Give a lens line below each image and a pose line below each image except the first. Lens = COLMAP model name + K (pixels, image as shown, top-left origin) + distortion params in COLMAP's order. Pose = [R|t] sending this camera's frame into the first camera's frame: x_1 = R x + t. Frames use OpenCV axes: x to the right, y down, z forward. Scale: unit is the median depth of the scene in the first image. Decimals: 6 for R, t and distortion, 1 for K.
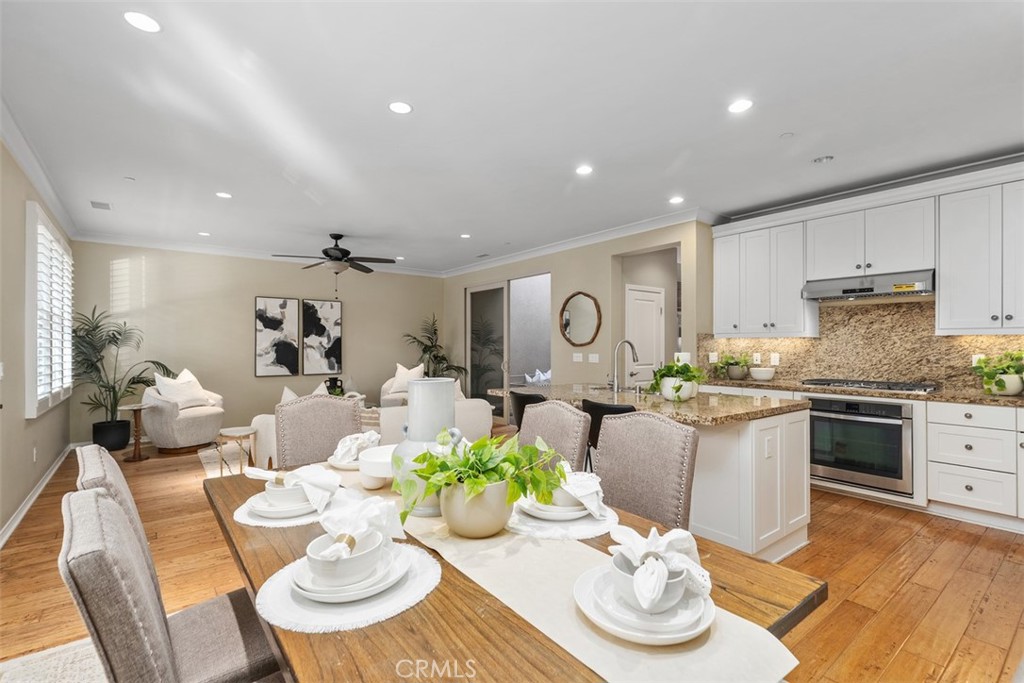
lens RADIAL K [[469.3, 0, 510.0], [0, 469.3, 345.2], [0, 0, 1]] dist [0.000657, 0.000192]
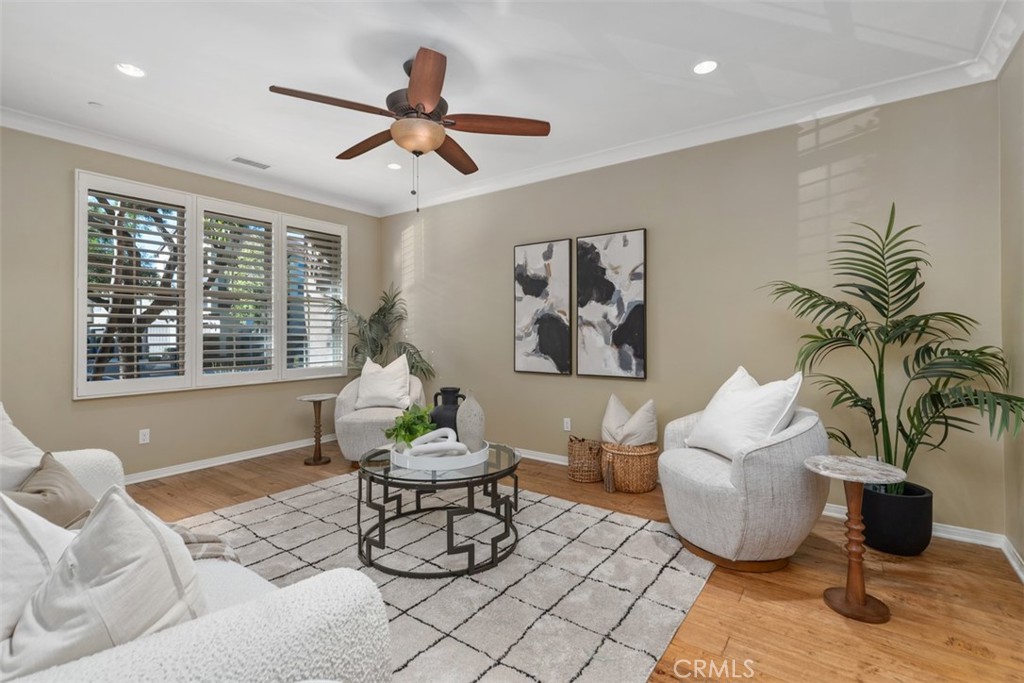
lens RADIAL K [[466.7, 0, 509.2], [0, 466.7, 328.3], [0, 0, 1]] dist [0.008524, 0.000045]
pose [[0.280406, -0.007438, -0.959853, 0.063121], [0.003954, 0.999970, -0.006593, 0.012243], [0.959873, -0.001947, 0.280427, 0.799437]]
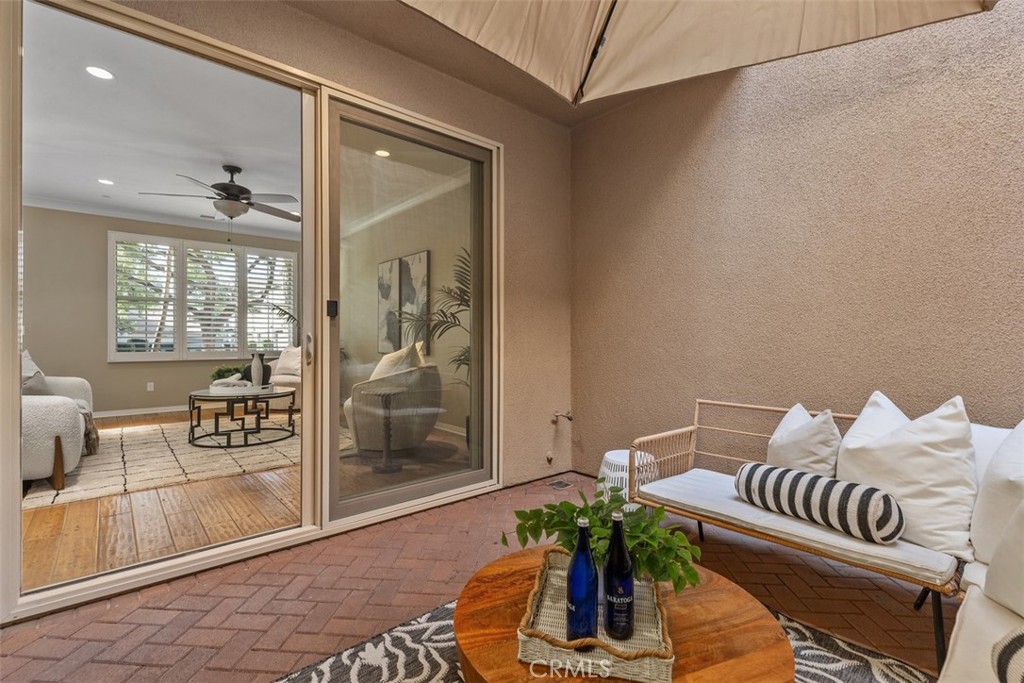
lens RADIAL K [[458.2, 0, 512.0], [0, 458.2, 341.5], [0, 0, 1]] dist [0.000374, 0.000067]
pose [[0.062543, 0.004839, -0.998031, 0.342868], [0.002588, 0.999984, 0.005011, 0.040241], [0.998039, -0.002896, 0.062529, 1.176933]]
